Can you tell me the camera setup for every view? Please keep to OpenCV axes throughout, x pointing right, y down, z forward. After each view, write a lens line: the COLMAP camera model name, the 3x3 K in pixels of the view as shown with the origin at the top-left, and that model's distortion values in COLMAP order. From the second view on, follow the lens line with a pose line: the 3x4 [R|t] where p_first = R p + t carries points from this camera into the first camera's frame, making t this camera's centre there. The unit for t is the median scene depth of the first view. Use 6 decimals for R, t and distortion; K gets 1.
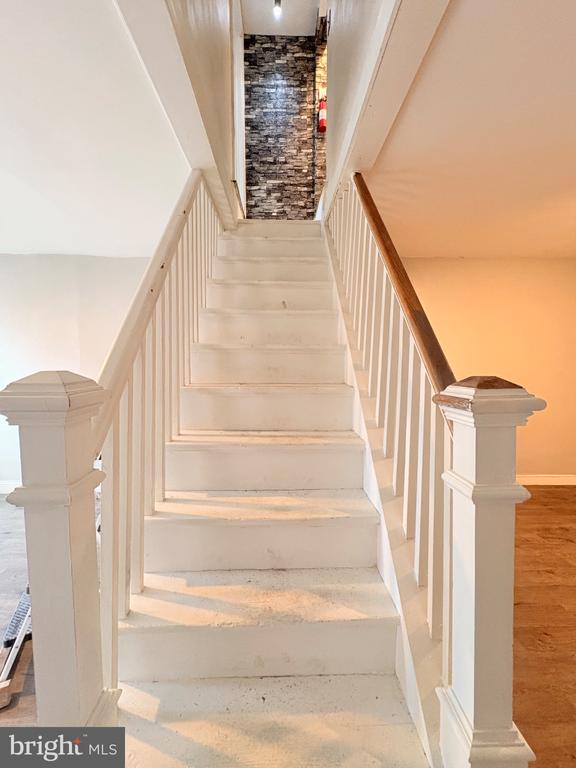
lens RADIAL K [[306.5, 0, 290.5], [0, 306.5, 384.4], [0, 0, 1]] dist [0.000322, -0.000503]
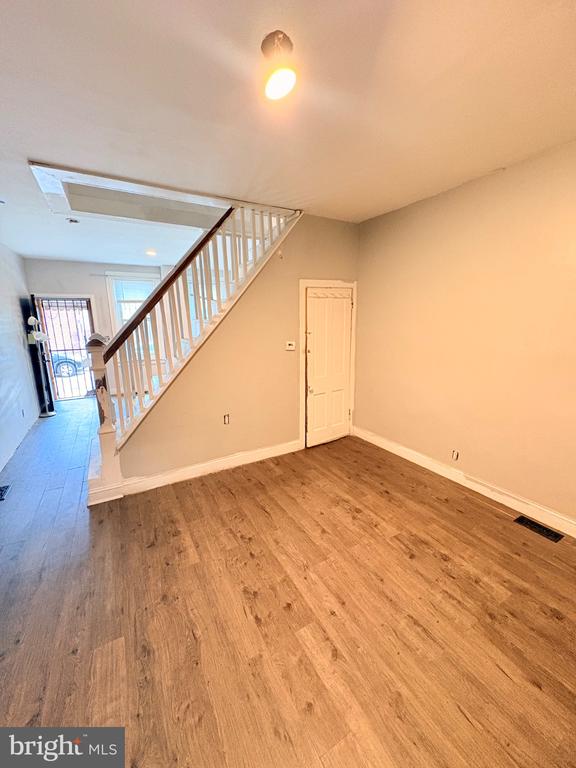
lens RADIAL K [[306.5, 0, 289.6], [0, 306.5, 386.1], [0, 0, 1]] dist [0.000322, -0.000503]
pose [[0.470762, 0.186946, -0.862226, 1.323364], [-0.049249, 0.981337, 0.185882, -0.064818], [0.880885, -0.045043, 0.471183, 0.336719]]
